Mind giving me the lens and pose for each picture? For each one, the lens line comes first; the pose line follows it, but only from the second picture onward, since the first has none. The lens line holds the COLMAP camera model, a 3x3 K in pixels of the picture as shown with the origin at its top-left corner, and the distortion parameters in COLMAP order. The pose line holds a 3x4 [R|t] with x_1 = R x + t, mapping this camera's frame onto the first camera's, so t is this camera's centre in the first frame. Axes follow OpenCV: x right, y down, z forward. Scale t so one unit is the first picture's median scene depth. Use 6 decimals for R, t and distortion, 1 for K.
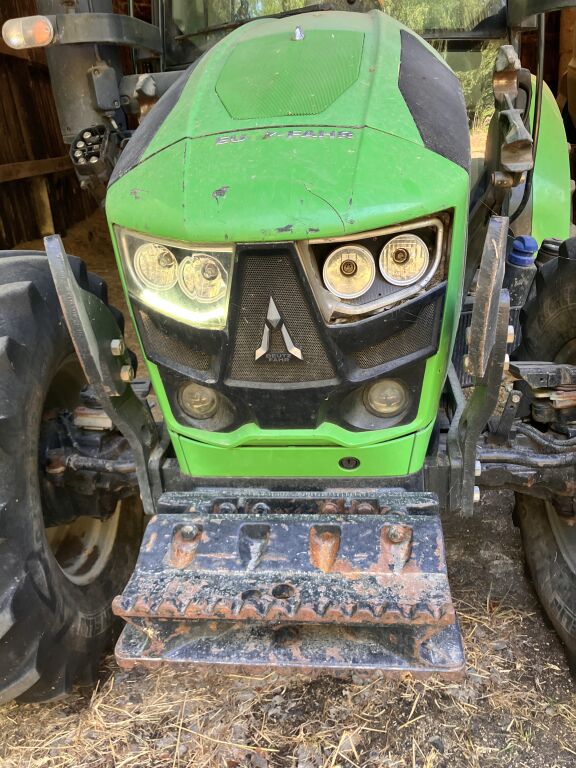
lens RADIAL K [[593.9, 0, 288.0], [0, 593.9, 384.0], [0, 0, 1]] dist [-0.000180, 0.000507]
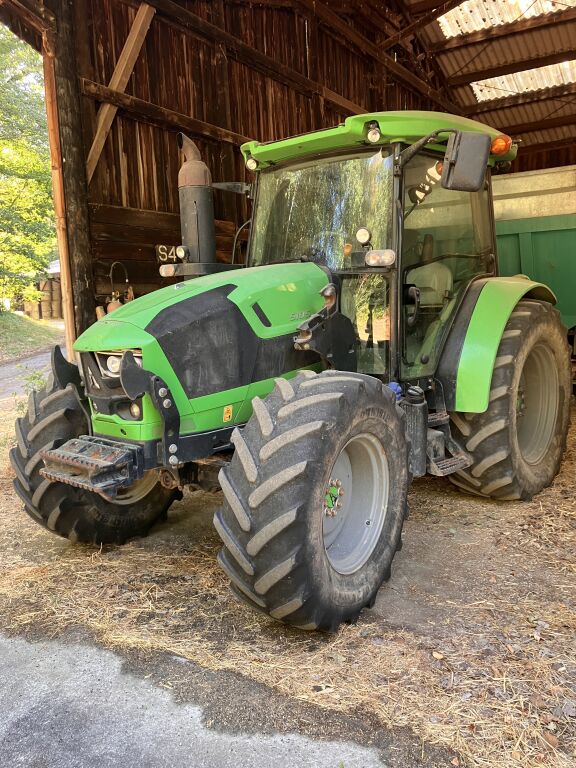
lens RADIAL K [[593.9, 0, 288.0], [0, 593.9, 384.0], [0, 0, 1]] dist [-0.000180, 0.000507]
pose [[0.836866, 0.120972, -0.533873, 2.262976], [-0.231363, 0.962050, -0.144676, 0.143791], [0.496111, 0.244592, 0.833096, -1.031722]]
